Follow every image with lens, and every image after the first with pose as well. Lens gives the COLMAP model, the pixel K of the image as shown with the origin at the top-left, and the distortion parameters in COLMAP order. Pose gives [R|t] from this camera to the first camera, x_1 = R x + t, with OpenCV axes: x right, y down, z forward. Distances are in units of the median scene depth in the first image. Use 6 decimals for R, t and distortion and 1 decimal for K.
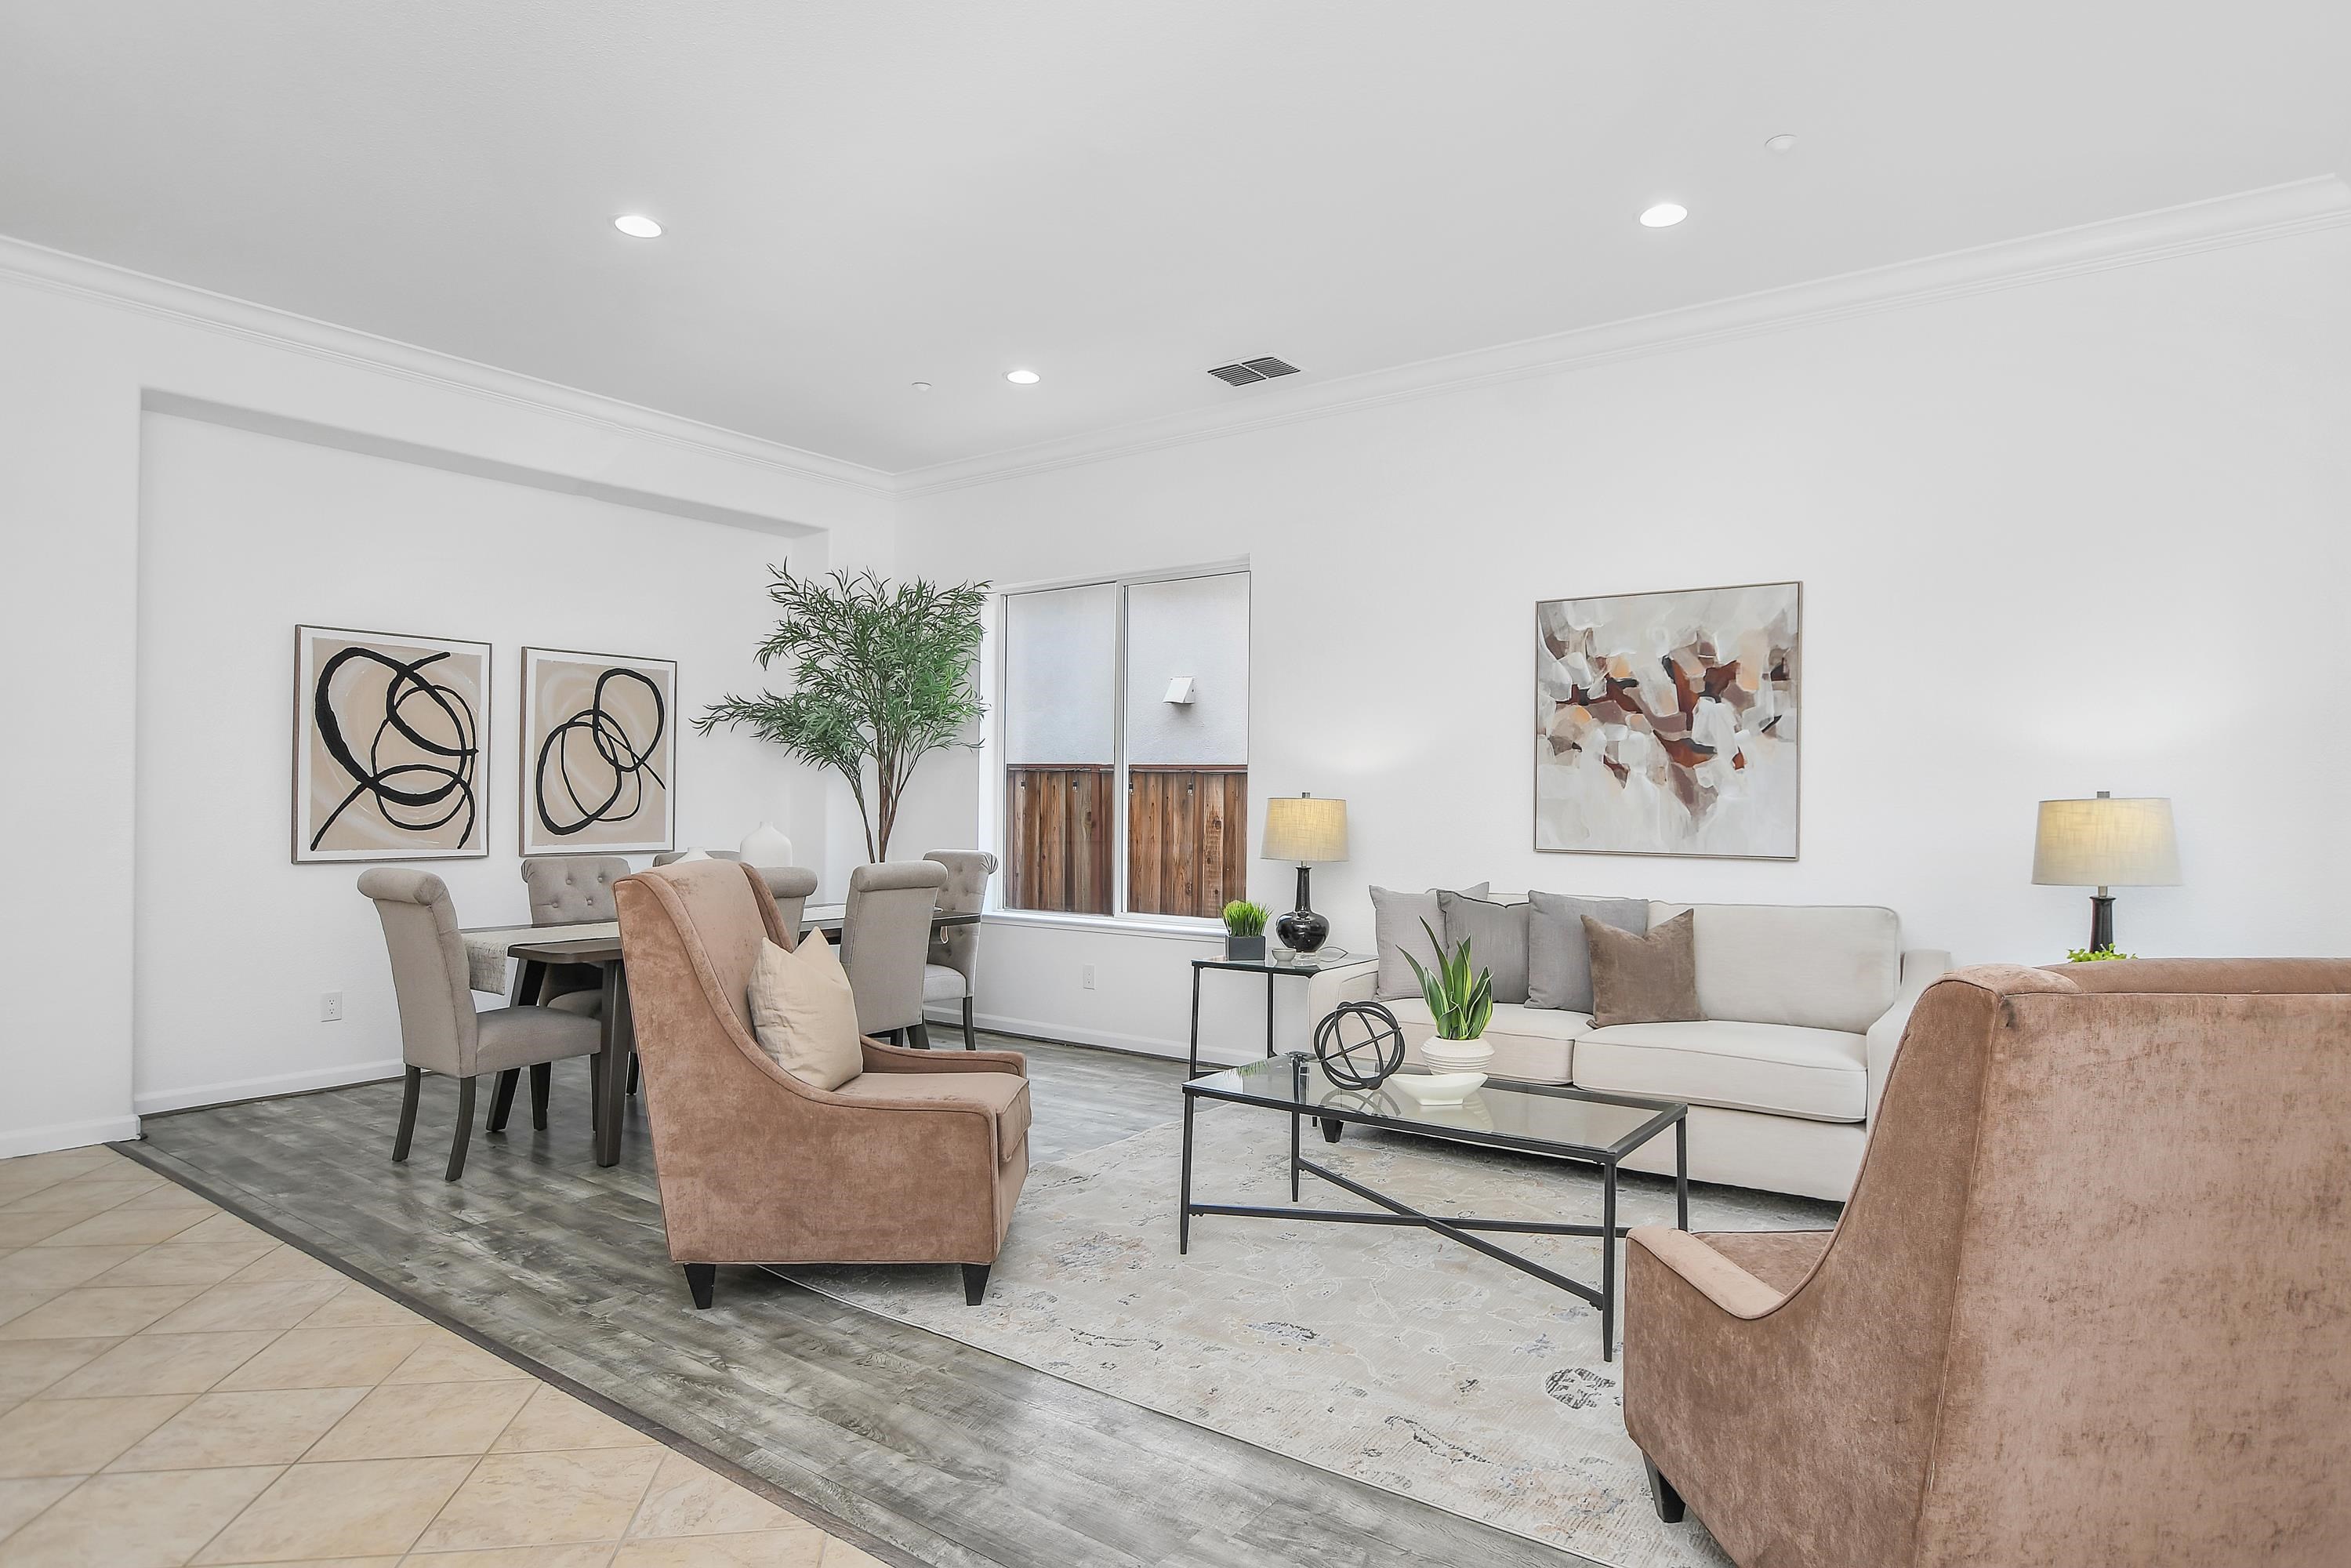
lens RADIAL K [[1303.0, 0, 1219.7], [0, 1303.0, 799.4], [0, 0, 1]] dist [-0.029571, 0.004097]
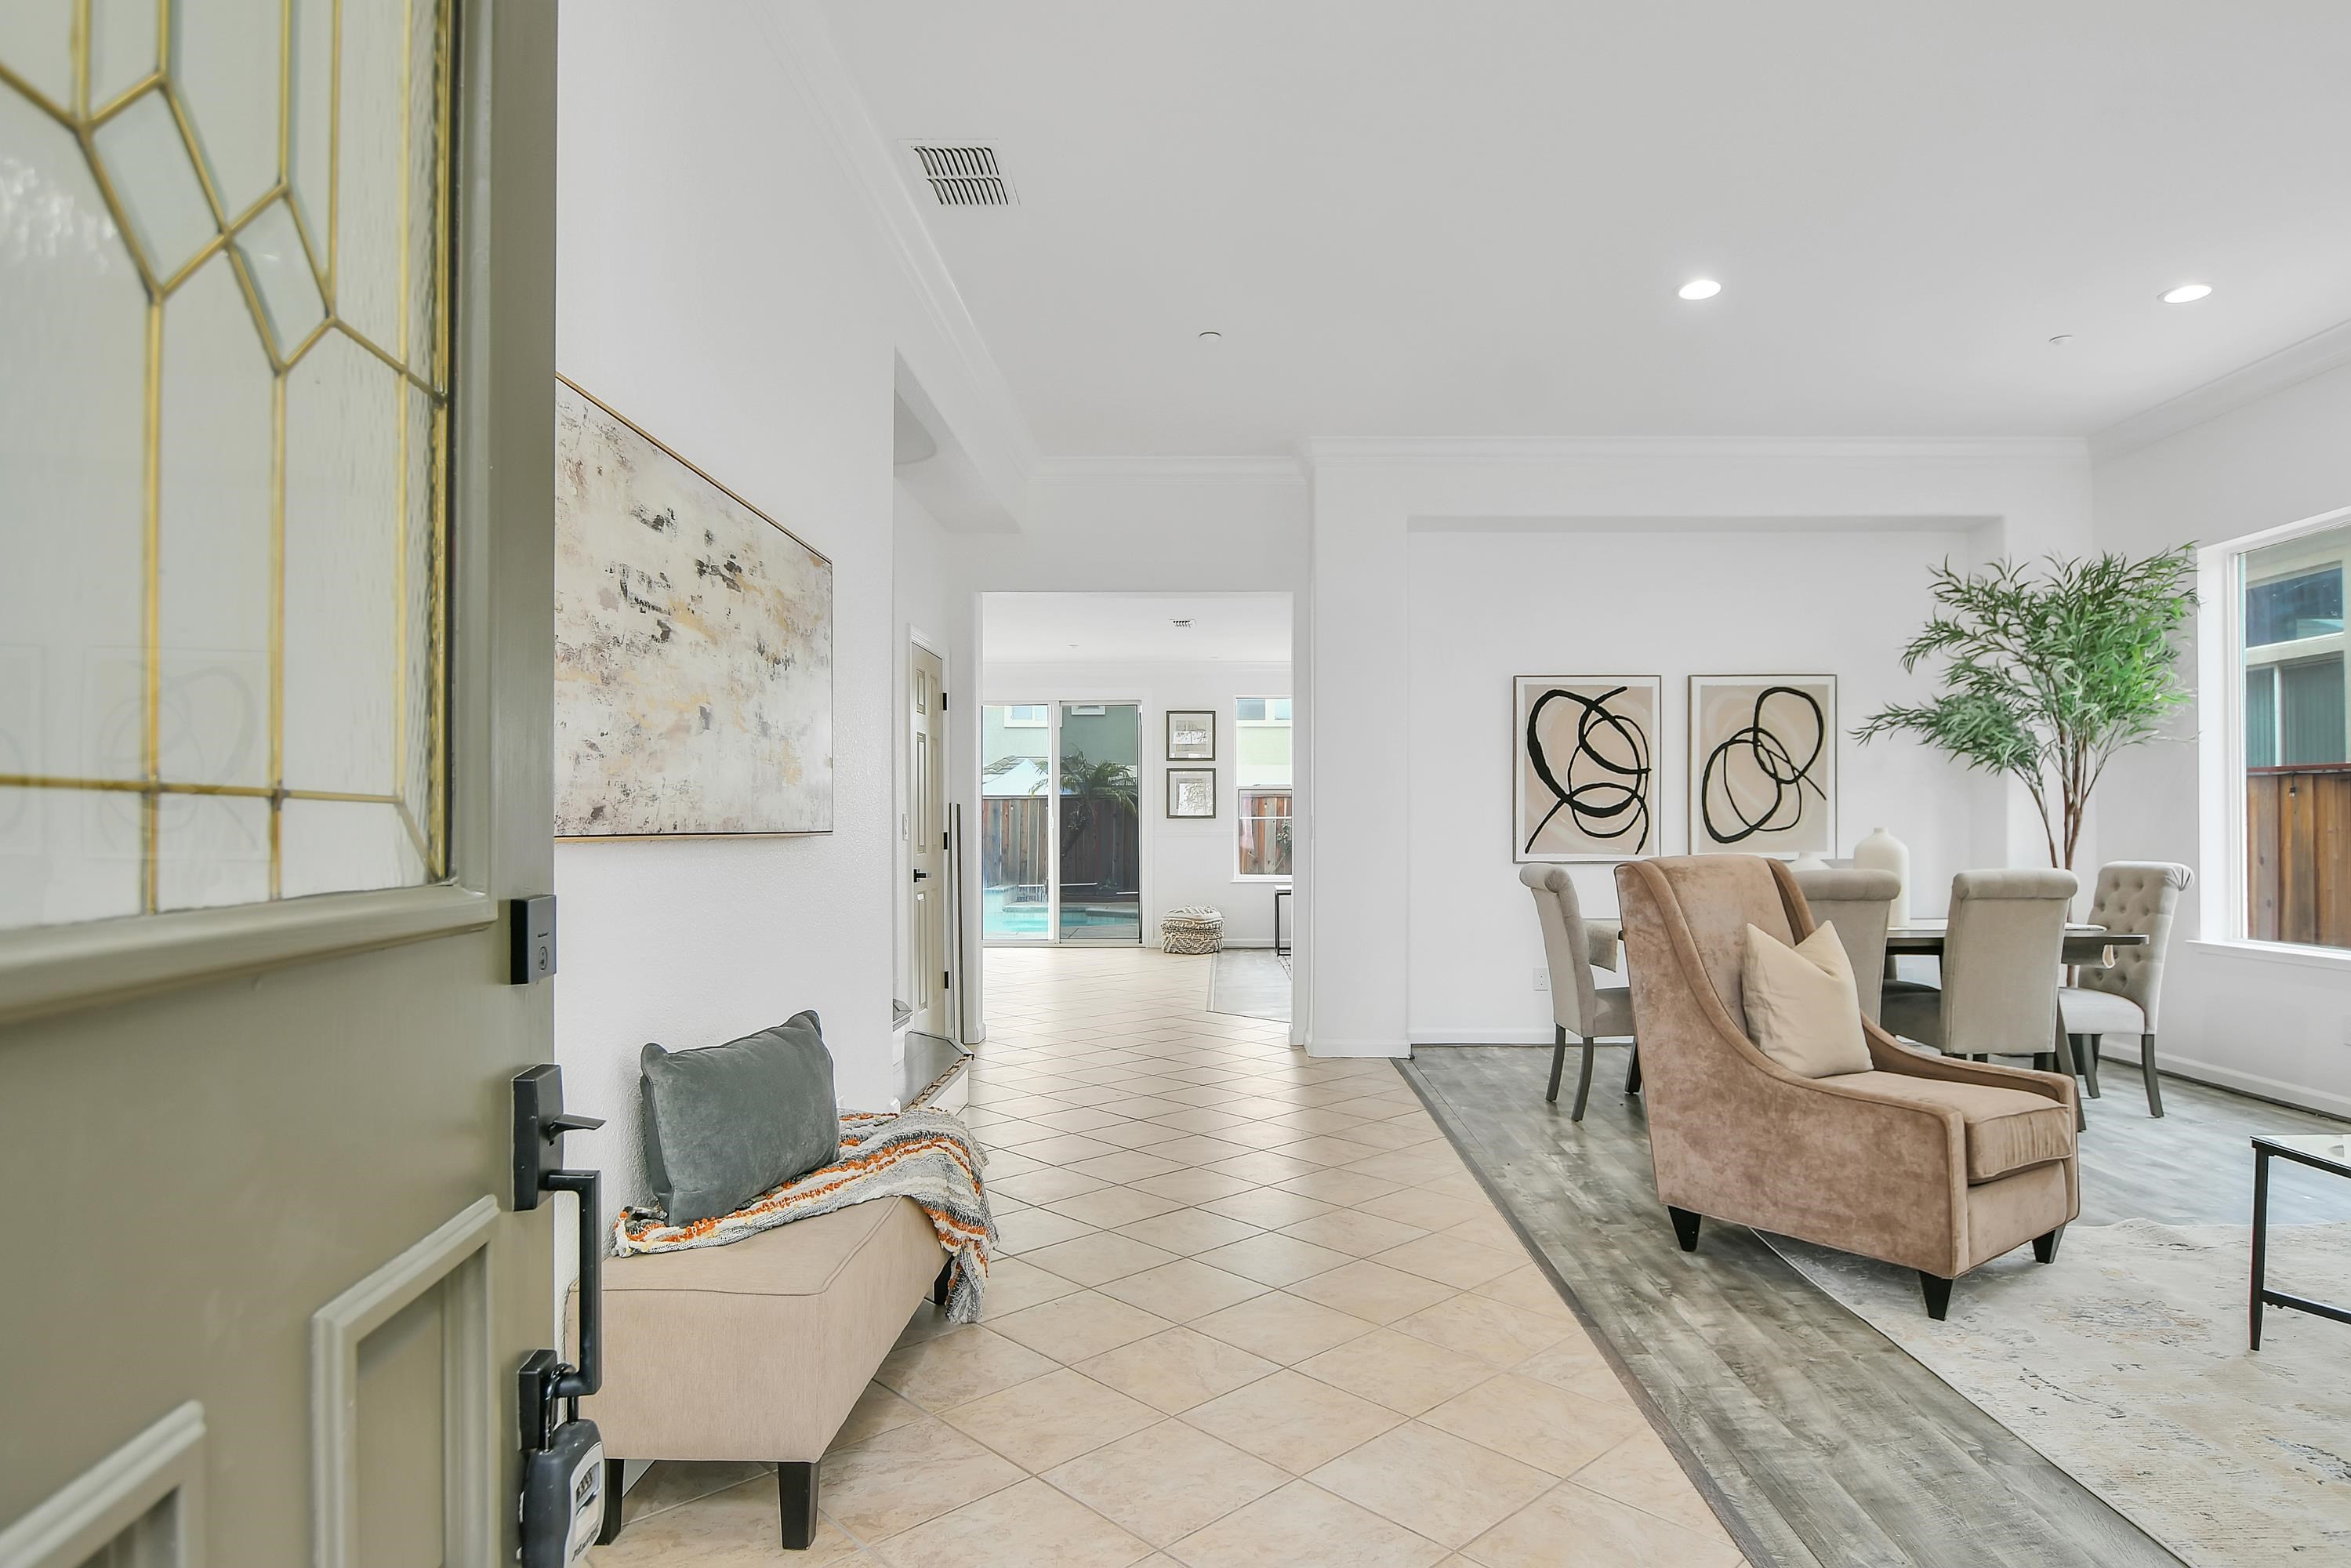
lens RADIAL K [[1303.0, 0, 1170.9], [0, 1303.0, 802.7], [0, 0, 1]] dist [-0.029571, 0.004097]
pose [[0.551859, -0.022409, -0.833636, 0.189499], [0.007773, 0.999734, -0.021728, 0.016991], [0.833901, 0.005511, 0.551887, 0.003721]]
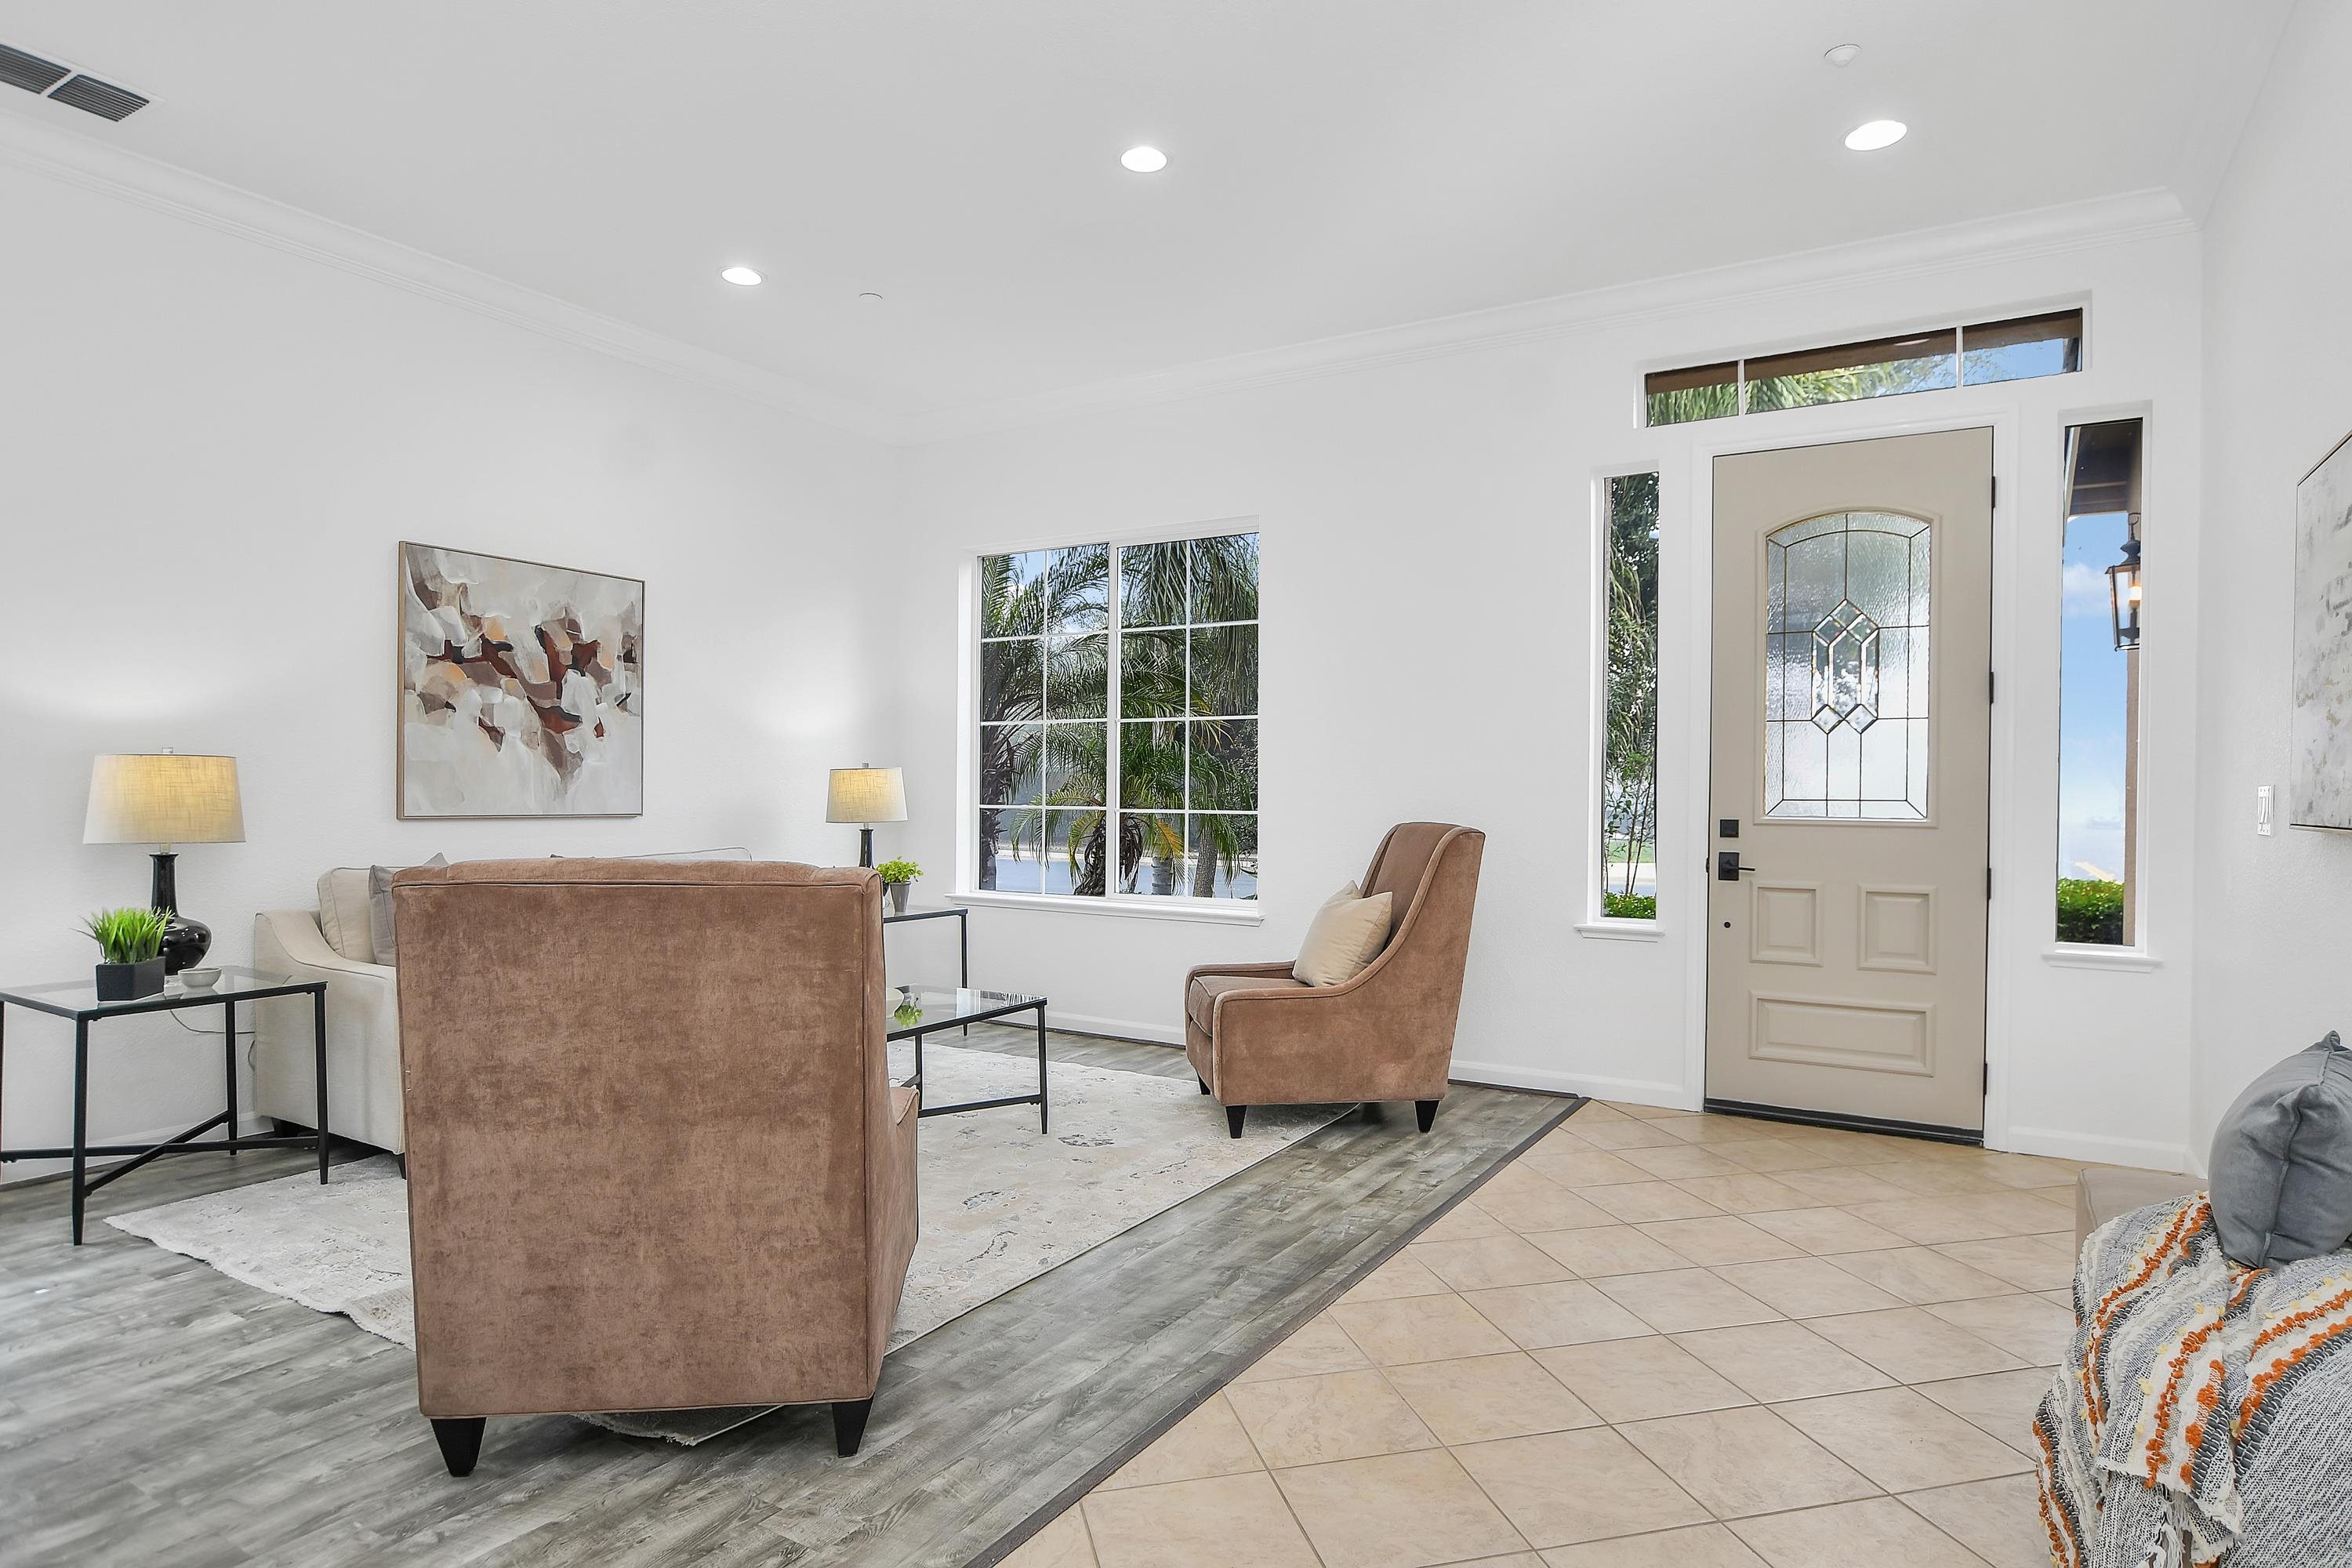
lens RADIAL K [[1303.5, 0, 1195.6], [0, 1303.5, 795.7], [0, 0, 1]] dist [-0.029571, 0.004097]
pose [[-0.076851, -0.016428, 0.996907, -0.734057], [-0.012914, 0.999797, 0.015480, 0.002990], [-0.996959, -0.011684, -0.077047, 0.554190]]
